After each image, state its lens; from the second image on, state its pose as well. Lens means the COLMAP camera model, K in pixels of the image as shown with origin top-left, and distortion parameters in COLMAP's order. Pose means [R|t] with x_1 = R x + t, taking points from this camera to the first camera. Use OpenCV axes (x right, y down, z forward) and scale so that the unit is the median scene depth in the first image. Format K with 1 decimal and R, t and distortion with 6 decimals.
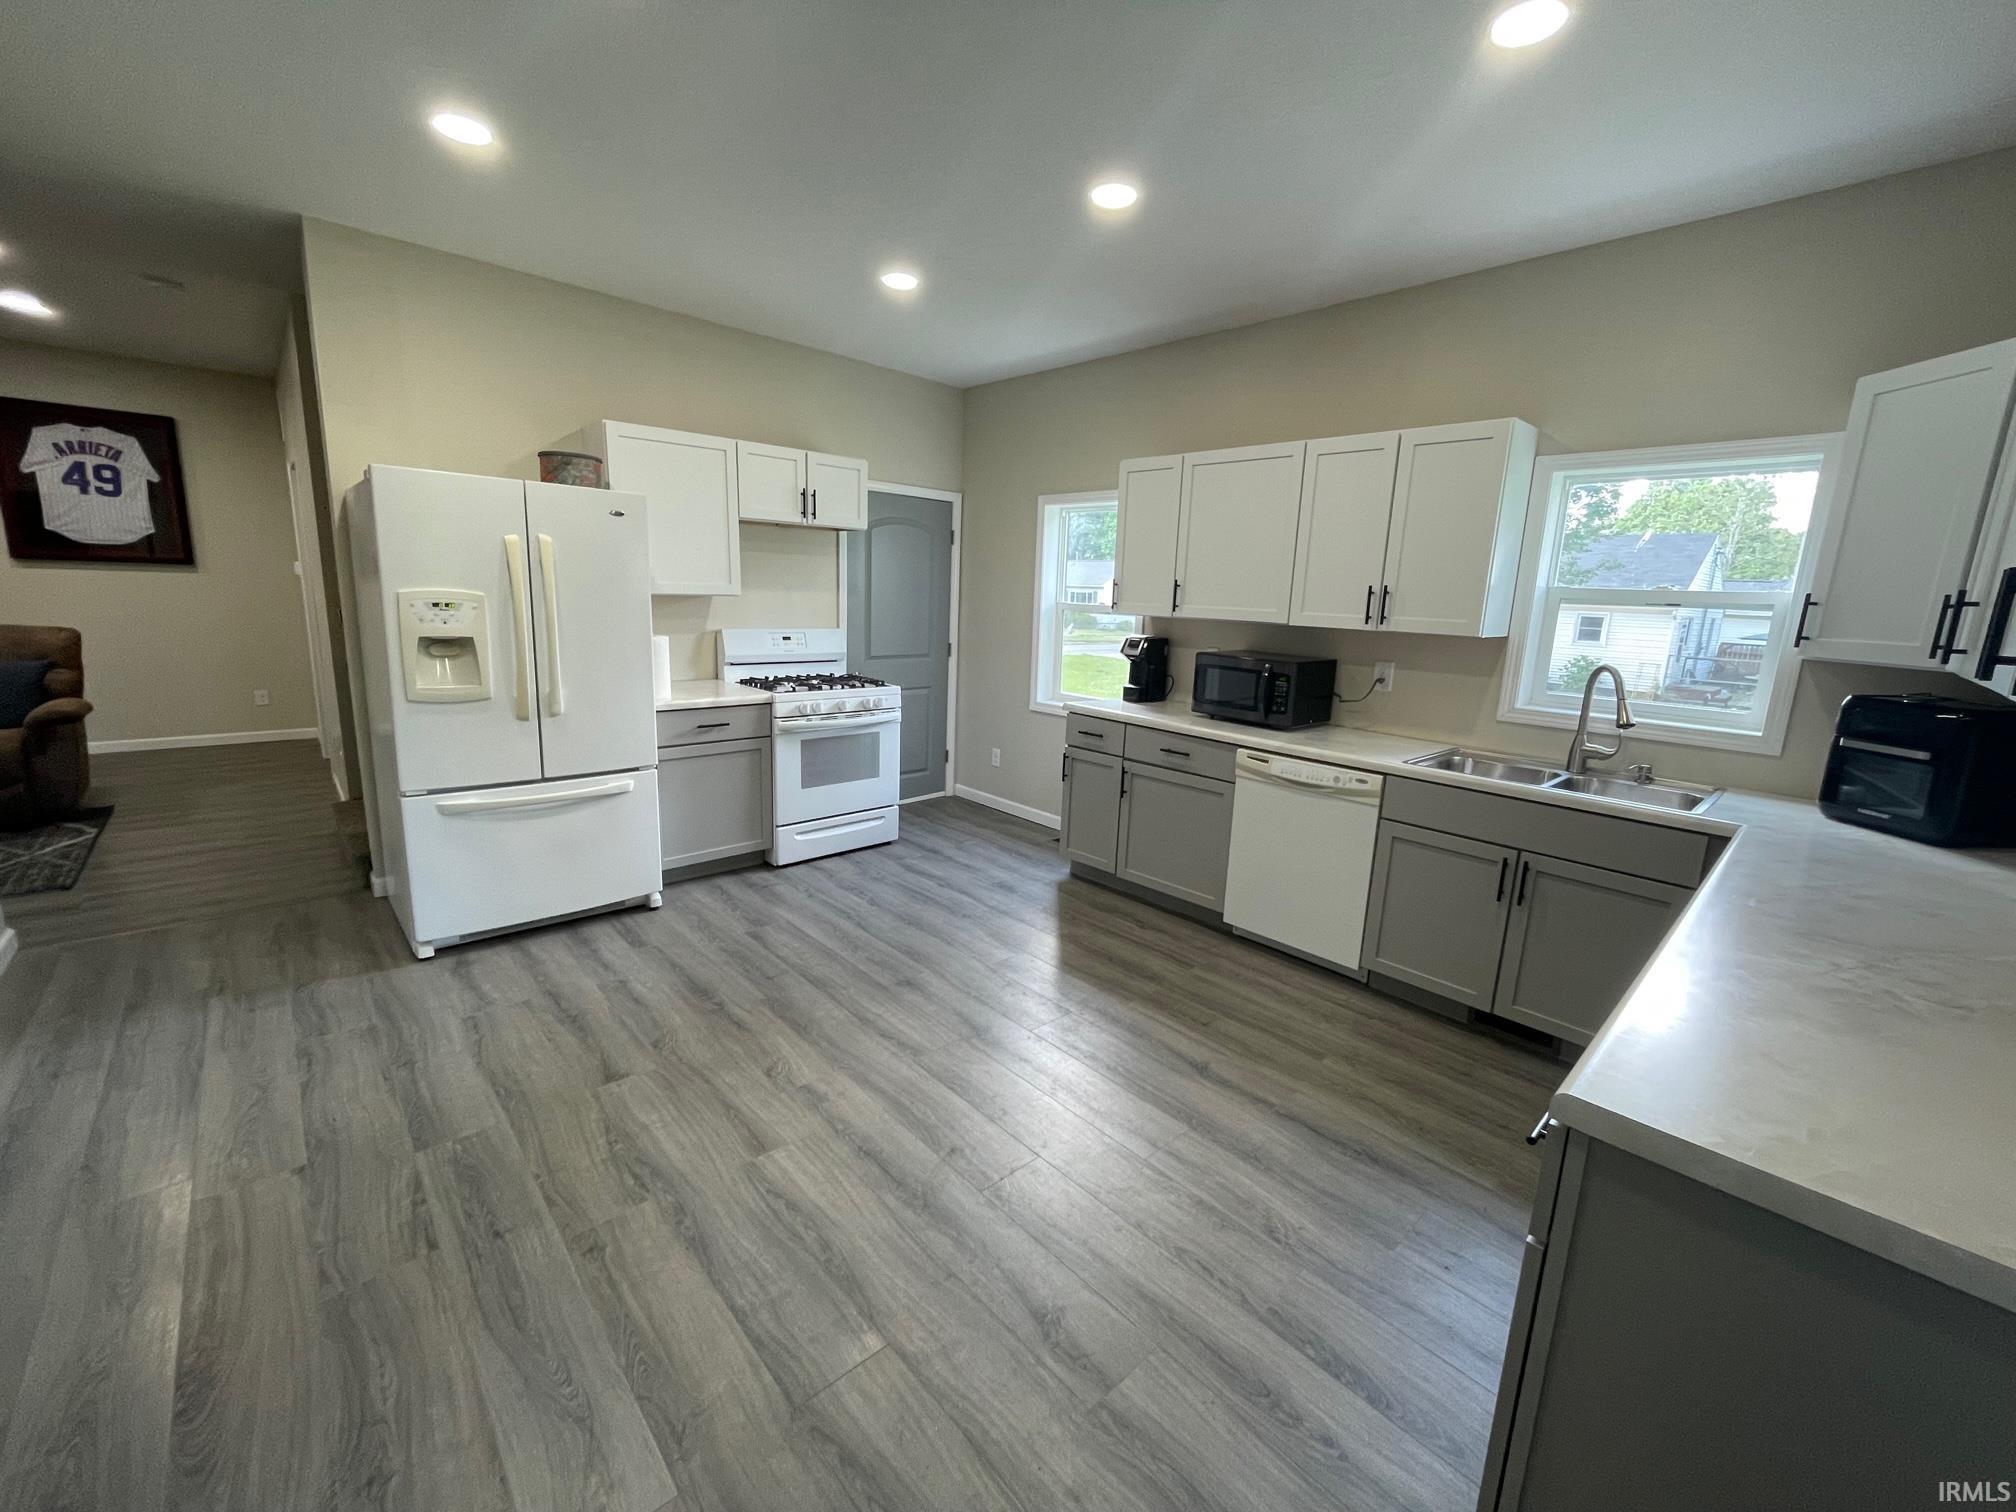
lens RADIAL K [[810.4, 0, 1005.4], [0, 810.4, 741.9], [0, 0, 1]] dist [-0.004165, 0.000557]
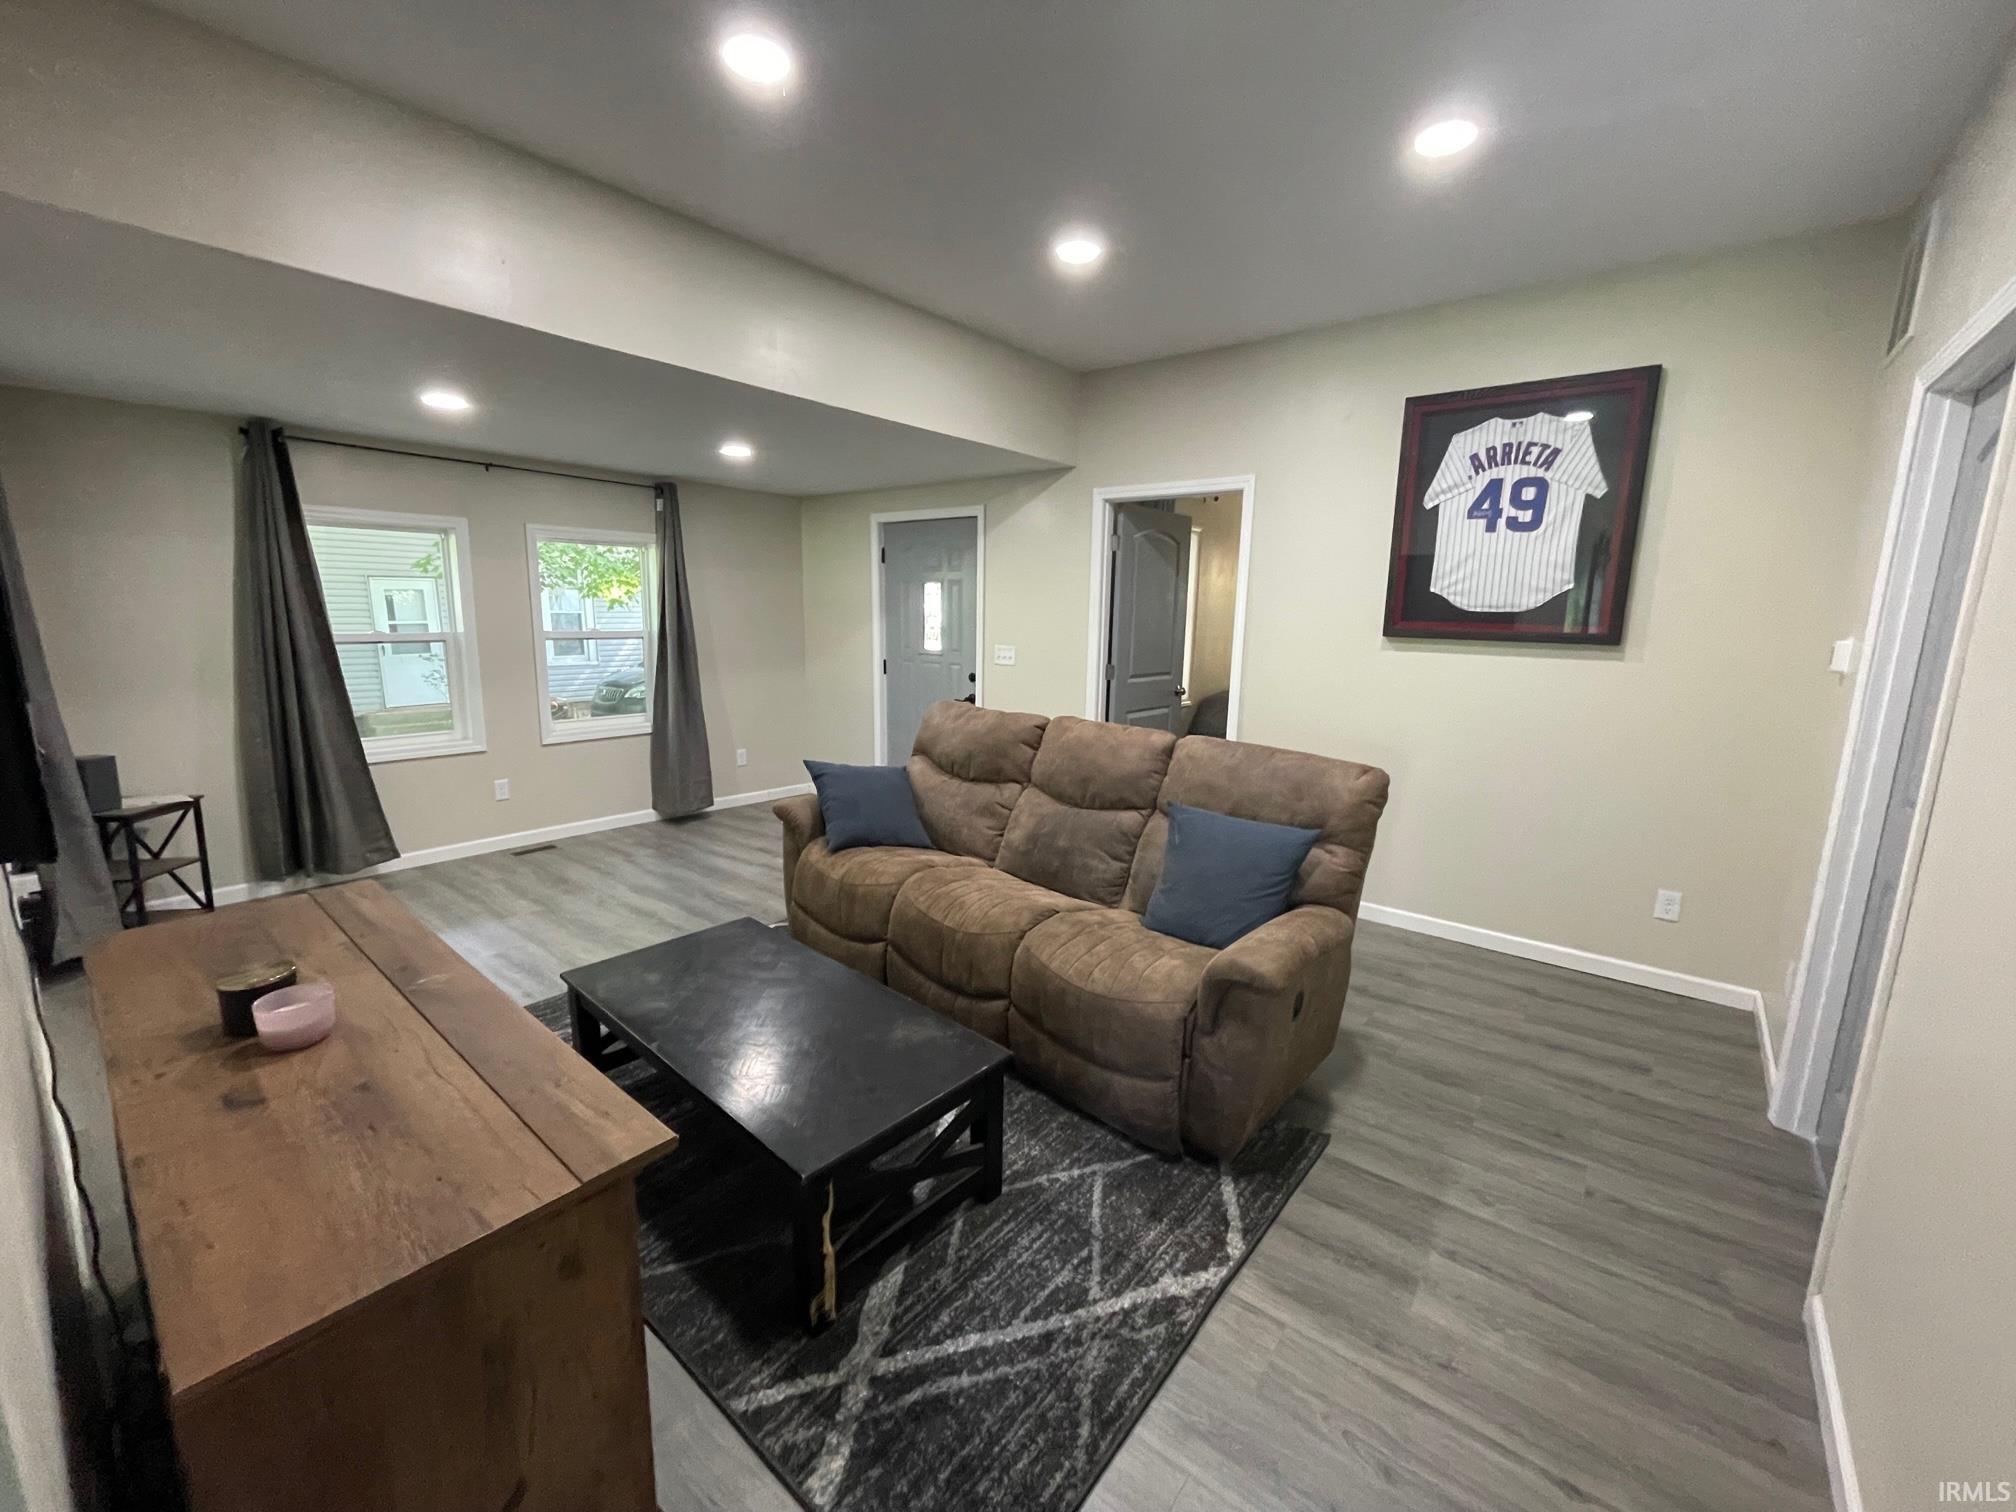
lens RADIAL K [[810.4, 0, 1011.7], [0, 810.4, 747.4], [0, 0, 1]] dist [-0.004165, 0.000557]
pose [[0.151024, 0.124936, -0.980603, -0.597928], [-0.205814, 0.974217, 0.092425, -0.136427], [0.966867, 0.187864, 0.172844, 0.594819]]
